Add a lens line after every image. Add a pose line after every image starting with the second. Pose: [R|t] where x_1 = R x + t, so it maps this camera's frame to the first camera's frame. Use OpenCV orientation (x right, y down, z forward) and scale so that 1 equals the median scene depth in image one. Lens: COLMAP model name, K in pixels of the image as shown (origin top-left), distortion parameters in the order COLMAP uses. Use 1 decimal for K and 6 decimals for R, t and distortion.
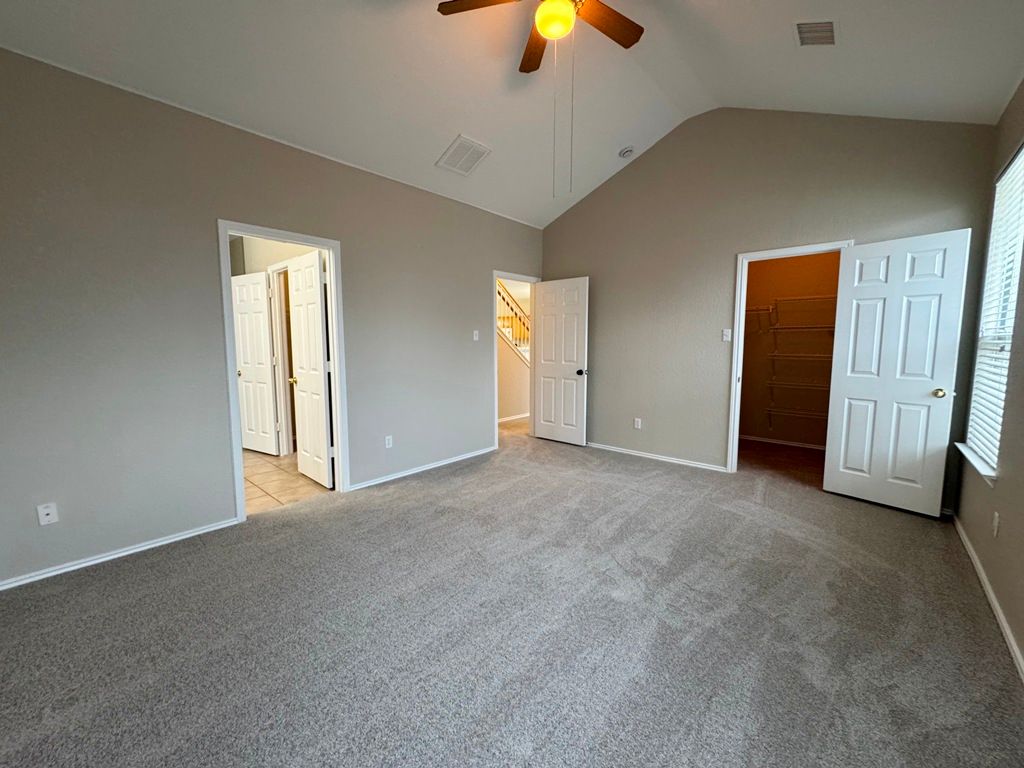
lens RADIAL K [[409.1, 0, 514.2], [0, 409.1, 383.6], [0, 0, 1]] dist [-0.000810, 0.000003]
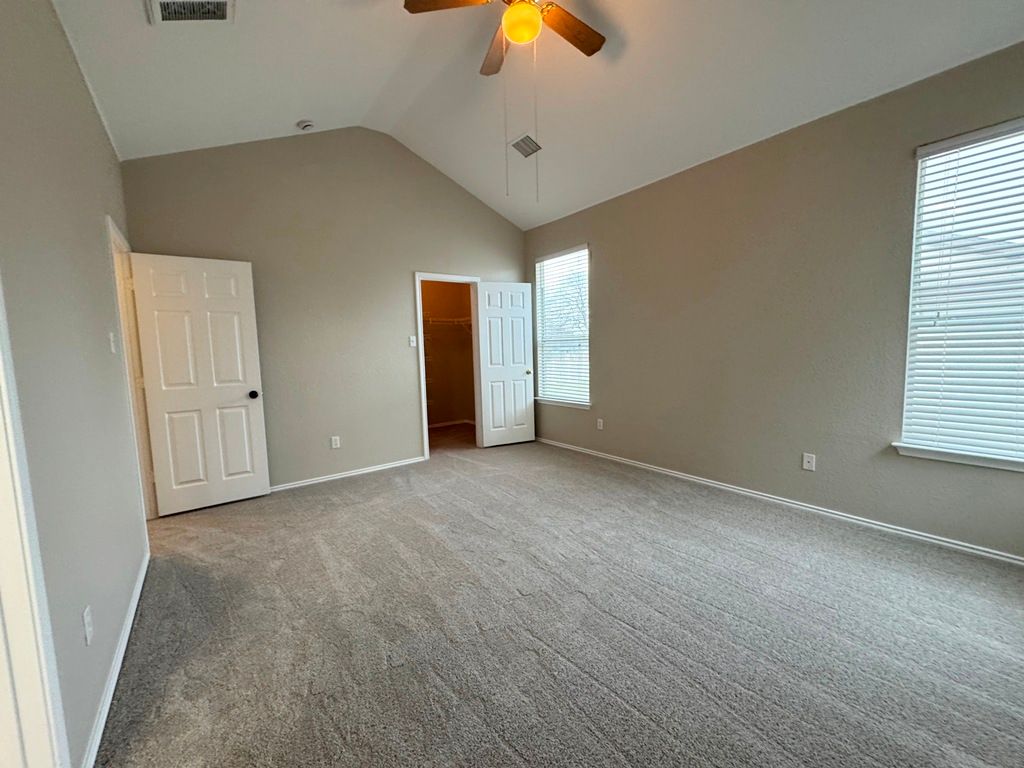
lens RADIAL K [[409.1, 0, 513.3], [0, 409.1, 381.4], [0, 0, 1]] dist [-0.000810, 0.000003]
pose [[0.208651, -0.095192, 0.973346, -0.540996], [0.130111, 0.989107, 0.068842, -0.050014], [-0.969297, 0.112279, 0.218764, 0.493120]]
